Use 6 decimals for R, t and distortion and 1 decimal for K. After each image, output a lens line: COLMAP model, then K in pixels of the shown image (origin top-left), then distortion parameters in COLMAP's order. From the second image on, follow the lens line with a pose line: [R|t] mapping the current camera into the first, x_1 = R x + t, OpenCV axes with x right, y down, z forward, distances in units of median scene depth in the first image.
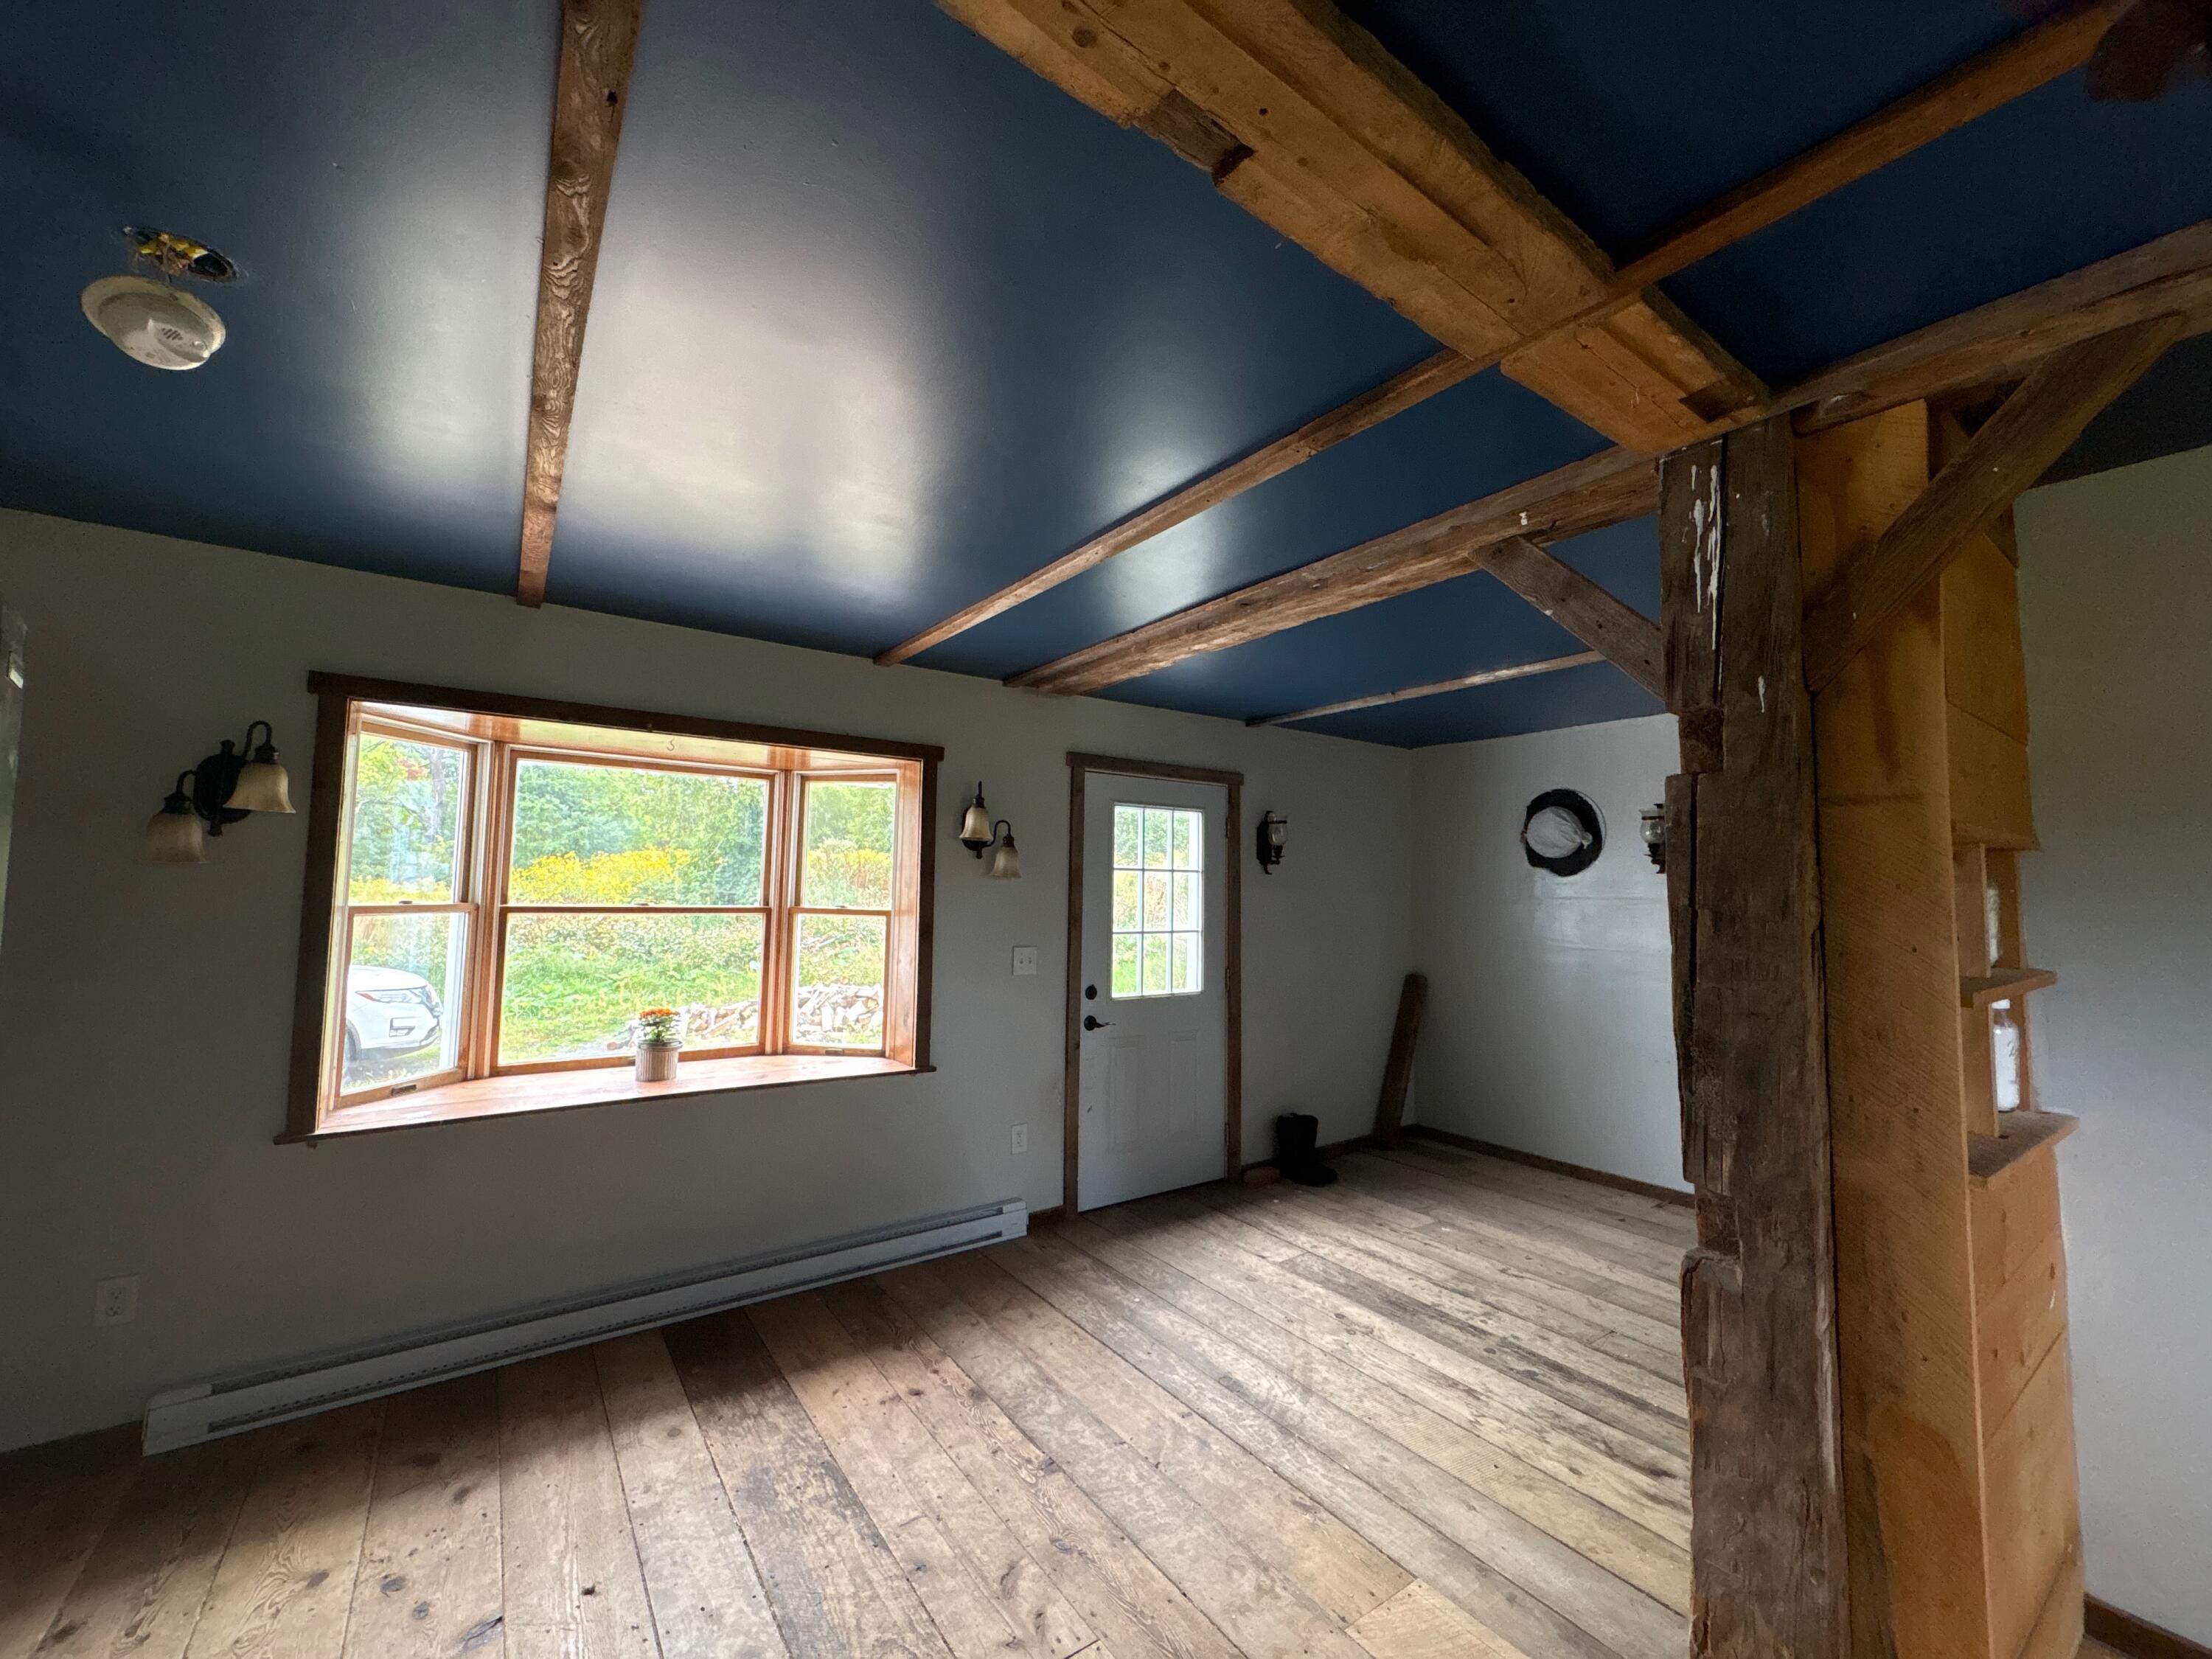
lens RADIAL K [[883.1, 0, 1107.5], [0, 883.1, 821.9], [0, 0, 1]] dist [-0.001124, -0.000313]
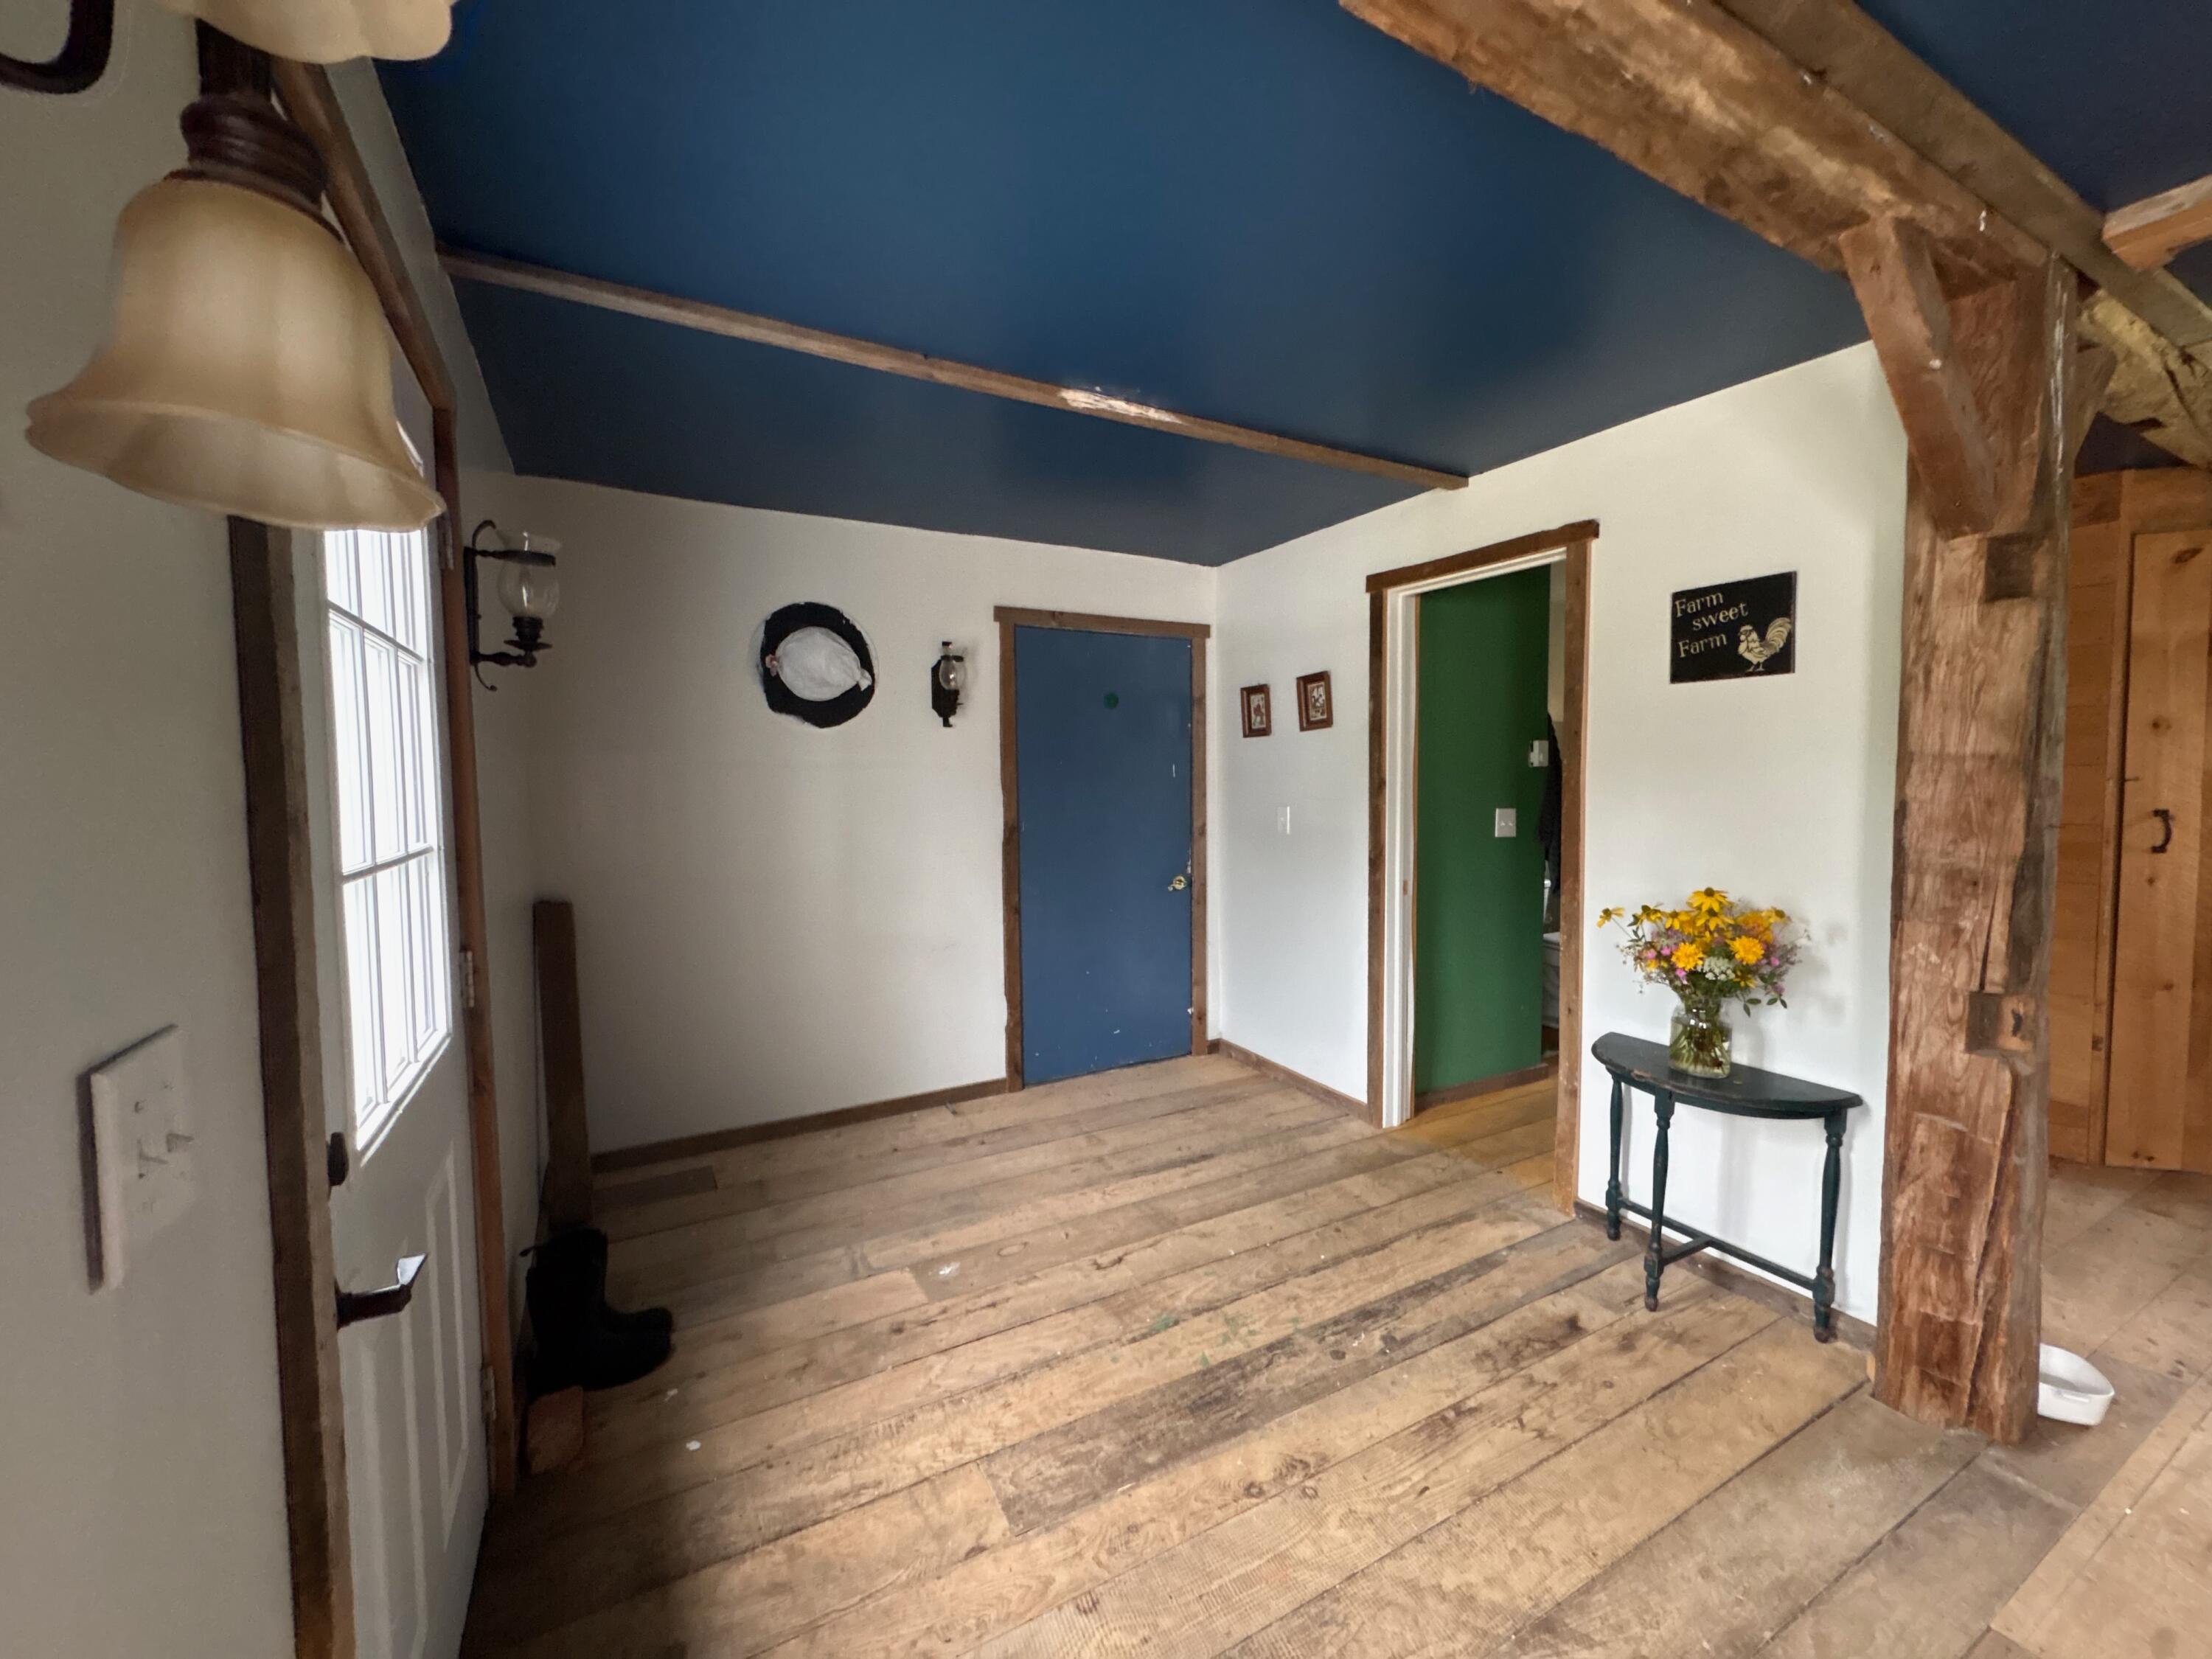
lens RADIAL K [[883.1, 0, 1107.5], [0, 883.1, 821.9], [0, 0, 1]] dist [-0.001124, -0.000313]
pose [[0.117447, -0.063739, 0.991032, -0.168789], [-0.066177, 0.995218, 0.071851, 0.070459], [-0.990872, -0.074022, 0.112668, 0.671465]]
